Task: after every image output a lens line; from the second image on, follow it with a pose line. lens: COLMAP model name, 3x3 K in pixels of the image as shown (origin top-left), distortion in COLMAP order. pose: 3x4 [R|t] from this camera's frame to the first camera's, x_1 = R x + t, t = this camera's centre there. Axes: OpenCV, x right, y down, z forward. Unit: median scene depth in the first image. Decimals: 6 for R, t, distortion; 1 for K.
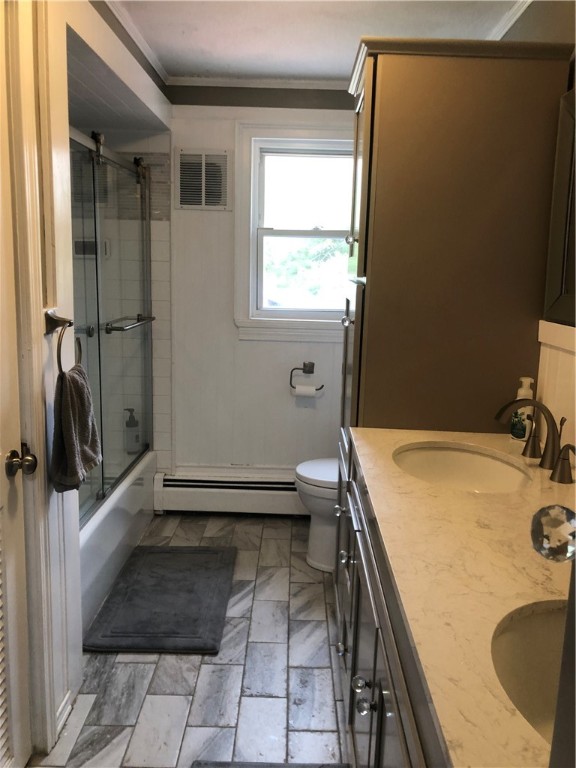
lens RADIAL K [[635.0, 0, 287.0], [0, 635.0, 382.8], [0, 0, 1]] dist [0.030698, -0.023347]
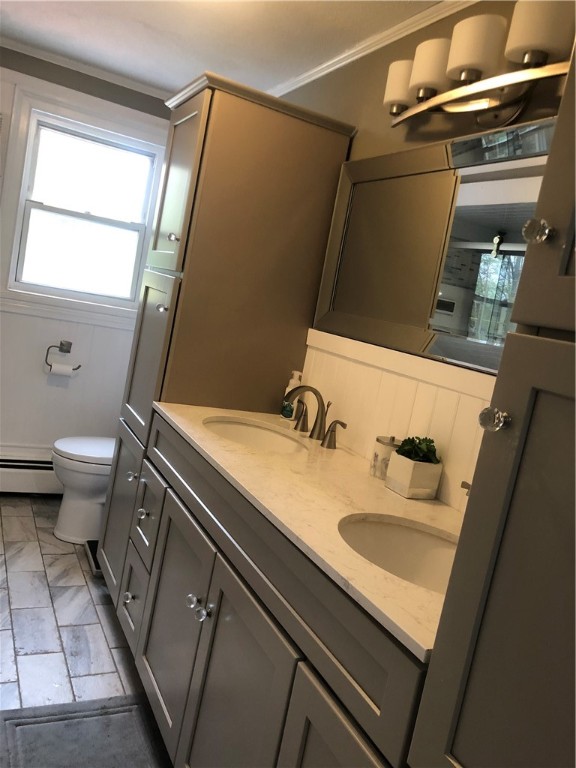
lens RADIAL K [[635.0, 0, 290.0], [0, 635.0, 382.2], [0, 0, 1]] dist [0.030698, -0.023347]
pose [[0.876115, 0.082768, 0.474945, -0.192501], [-0.084104, 0.996286, -0.018478, 0.031079], [-0.474710, -0.023756, 0.879822, -0.095766]]
